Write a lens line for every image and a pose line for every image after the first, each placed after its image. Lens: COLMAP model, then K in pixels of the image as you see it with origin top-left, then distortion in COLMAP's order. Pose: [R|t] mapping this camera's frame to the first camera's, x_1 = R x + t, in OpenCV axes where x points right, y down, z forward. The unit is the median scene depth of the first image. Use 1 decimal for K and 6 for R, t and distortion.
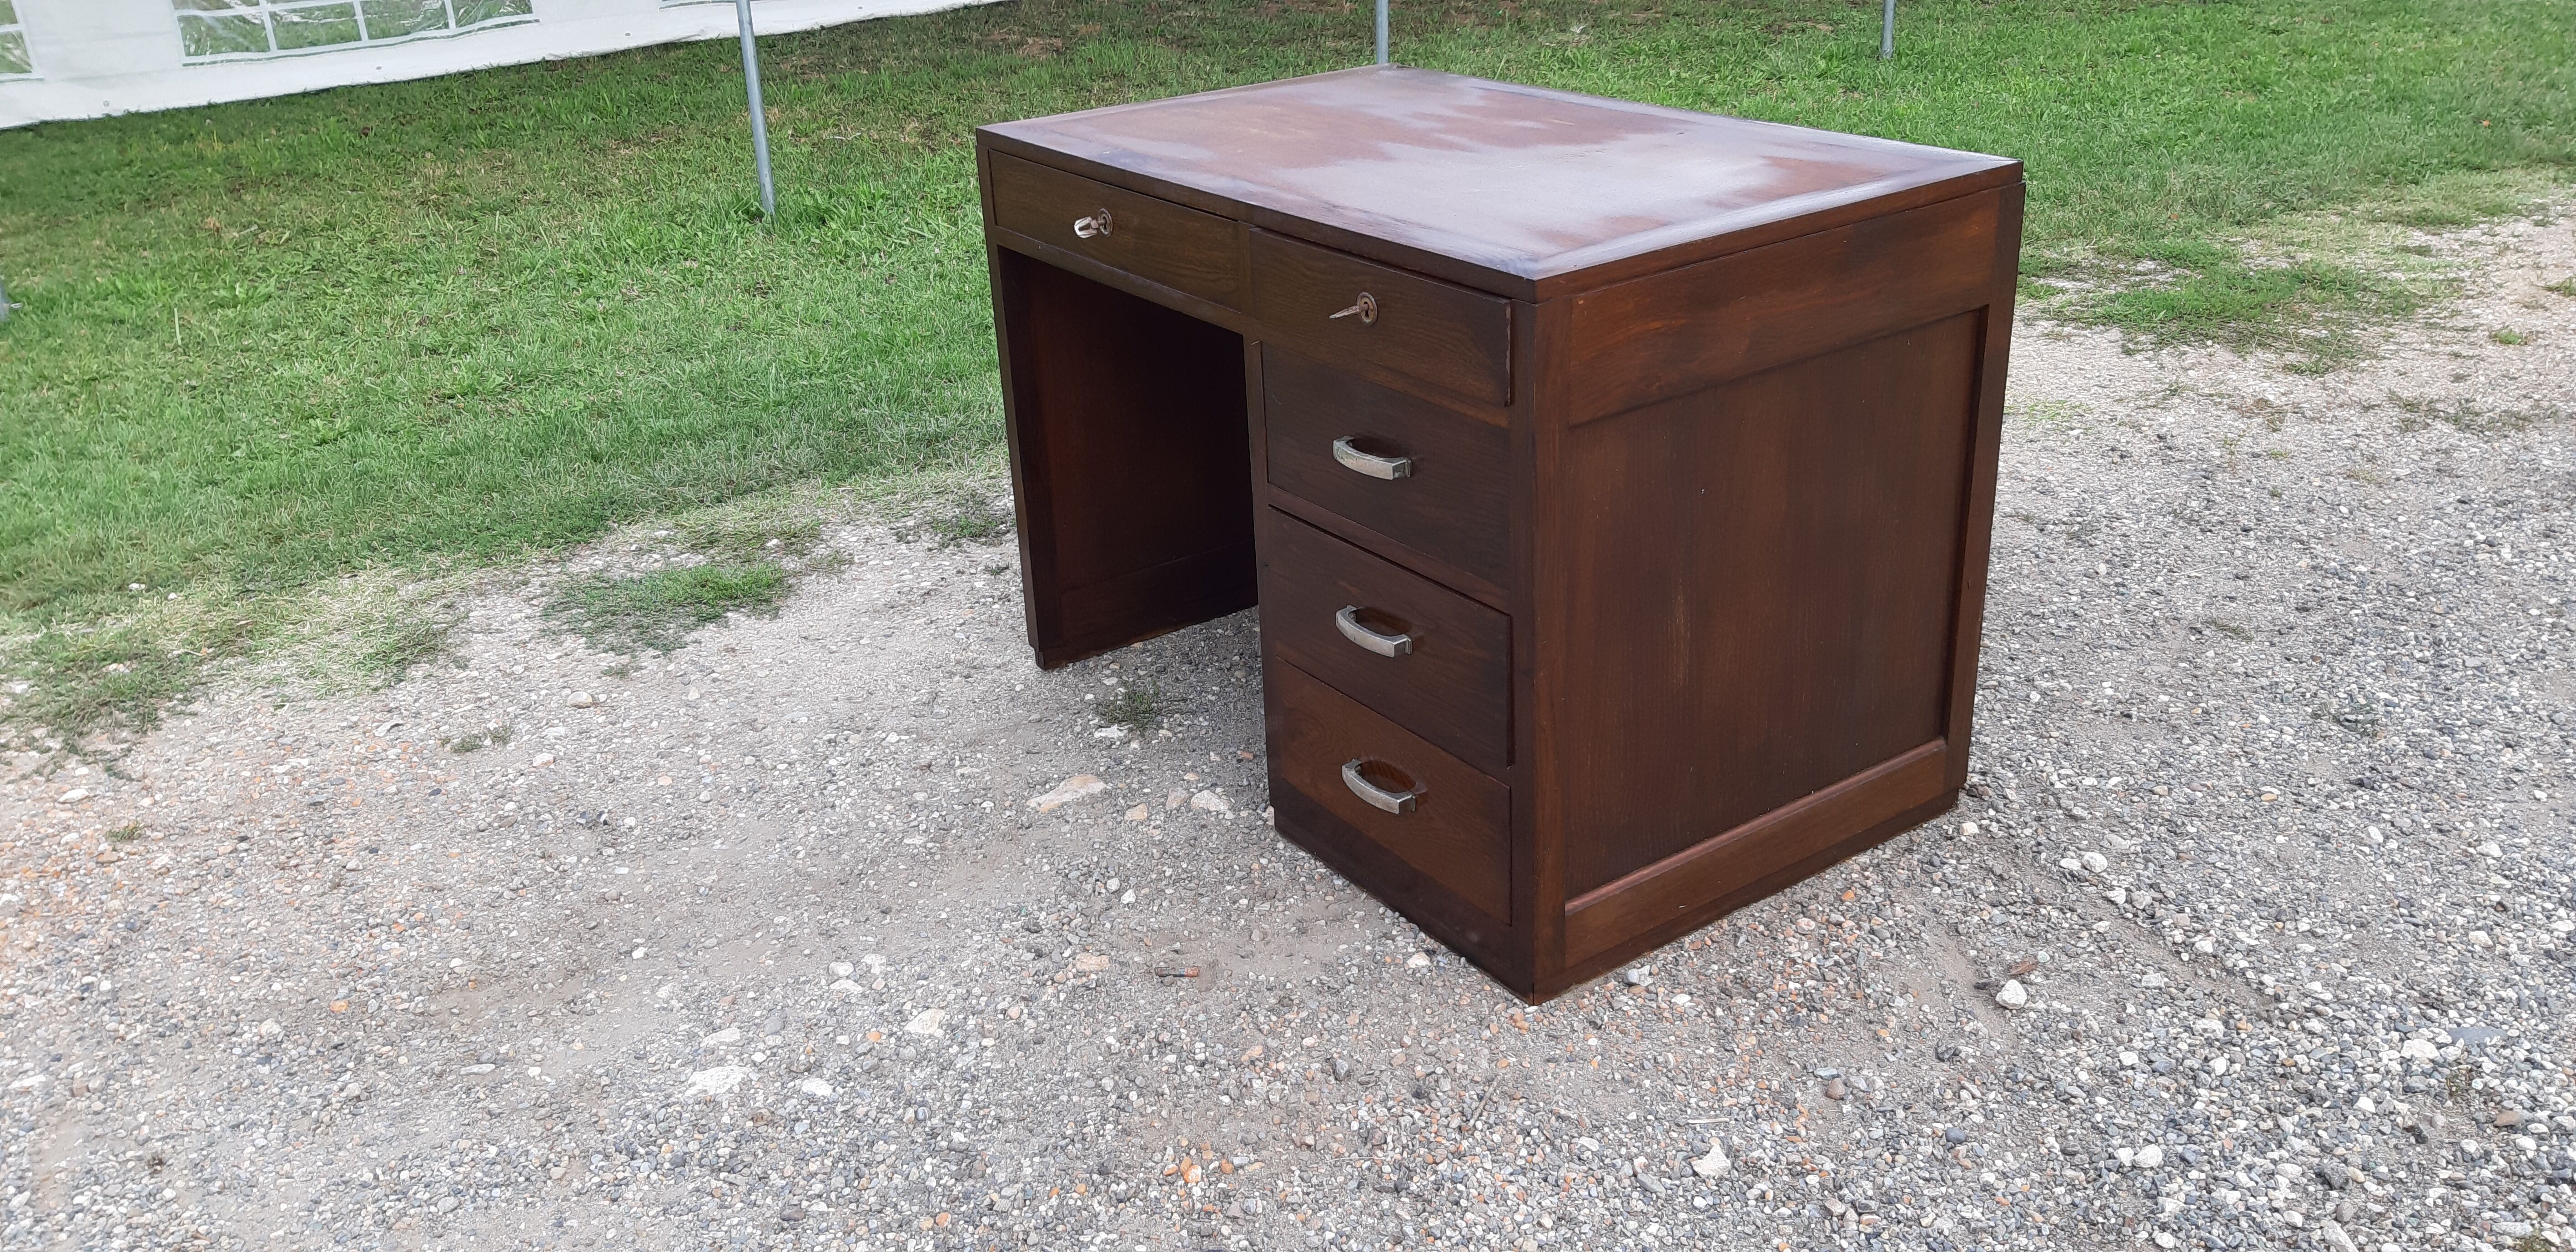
lens RADIAL K [[2037.3, 0, 1282.6], [0, 2037.3, 601.3], [0, 0, 1]] dist [0.065106, -0.131020]
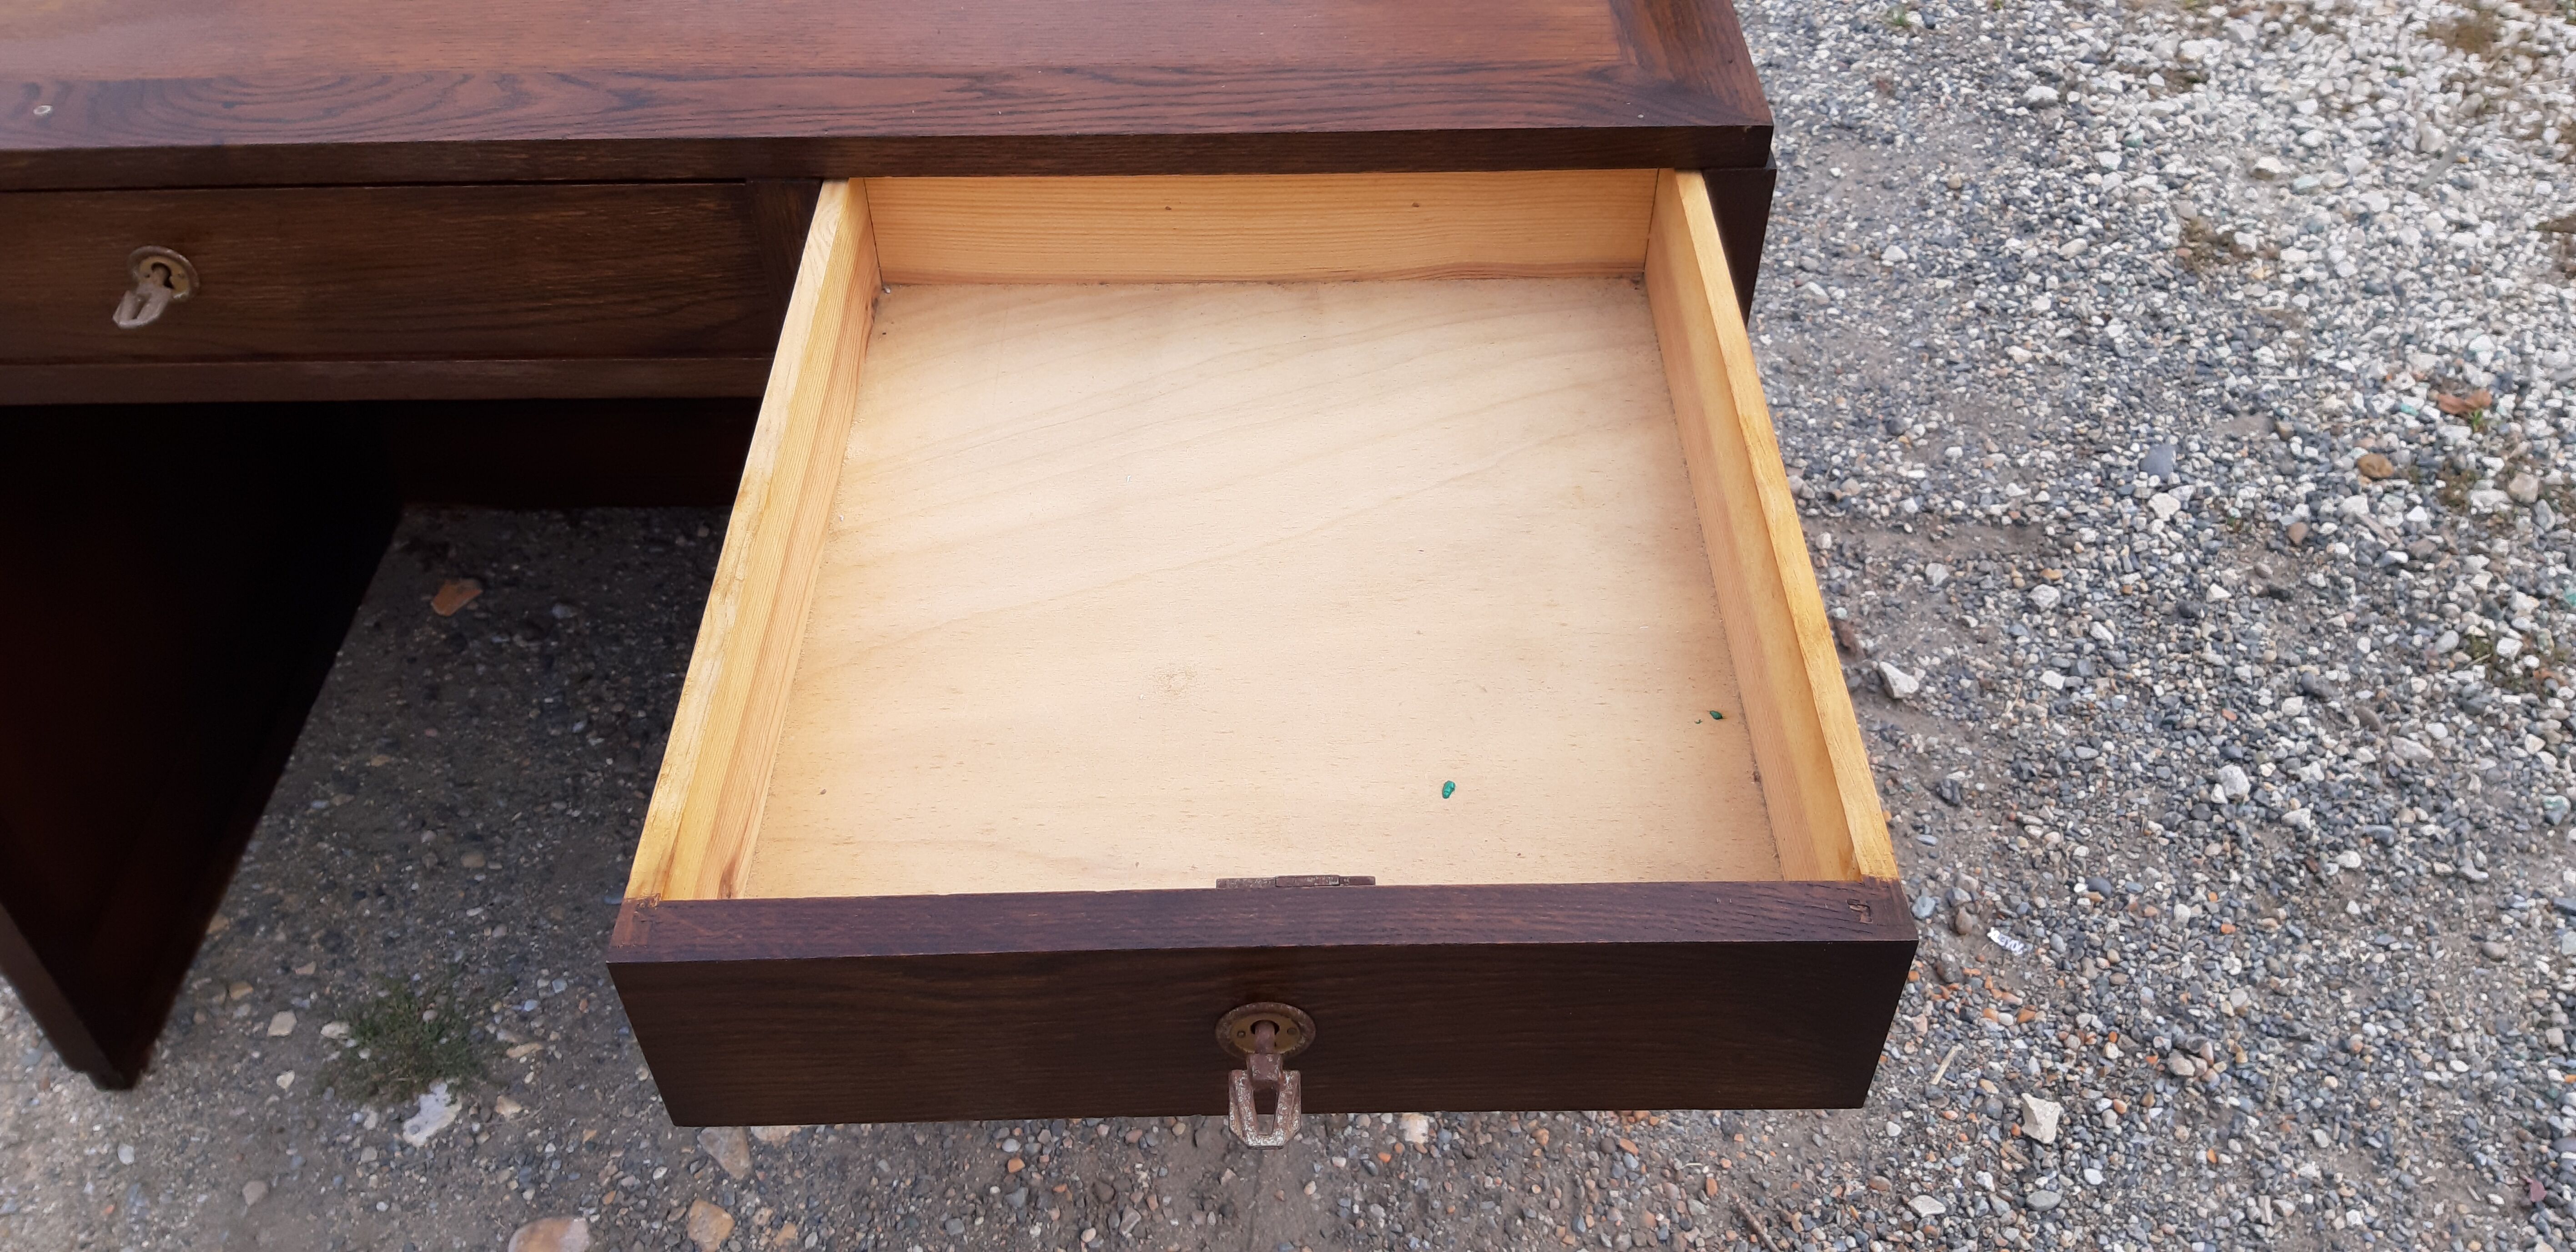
lens RADIAL K [[2037.3, 0, 1282.6], [0, 2037.3, 601.3], [0, 0, 1]] dist [0.065106, -0.131020]
pose [[0.565898, -0.537002, 0.625611, -0.208857], [0.313472, 0.841952, 0.439149, -0.201507], [-0.762558, -0.052402, 0.644794, 0.469148]]
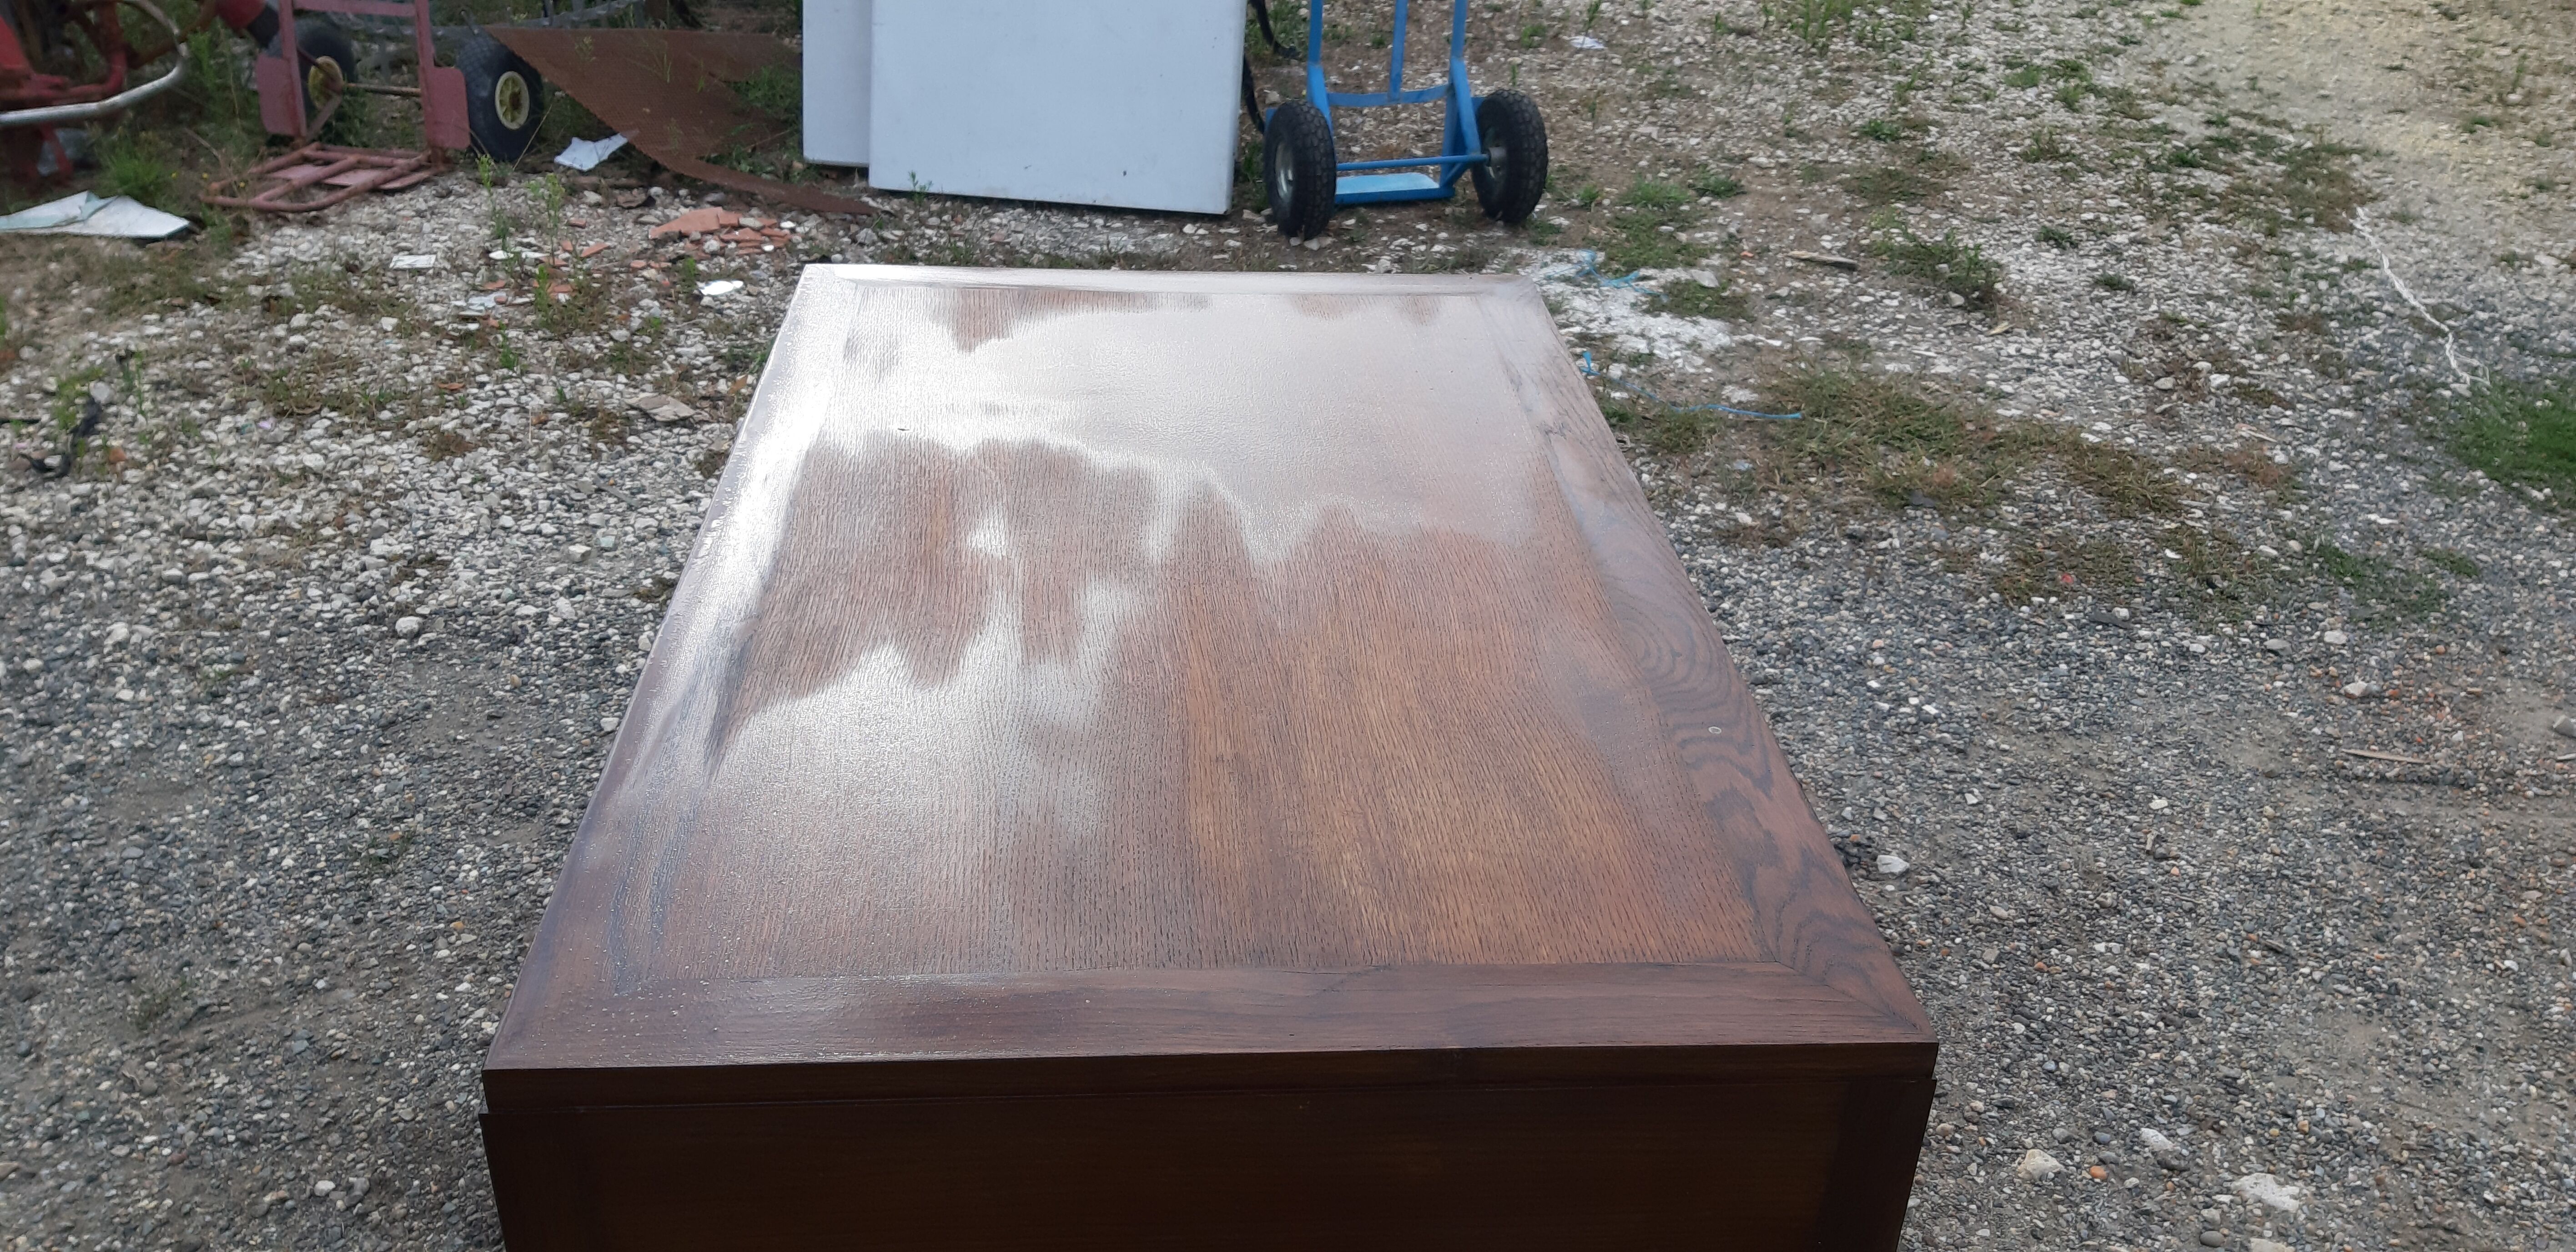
lens RADIAL K [[2003.1, 0, 1288.0], [0, 2003.1, 626.0], [0, 0, 1]] dist [0.067332, -0.127198]
pose [[-0.858464, -0.241388, 0.452517, -0.175569], [0.201399, 0.652779, 0.730287, -0.518335], [-0.471676, 0.718061, -0.511772, 1.080068]]
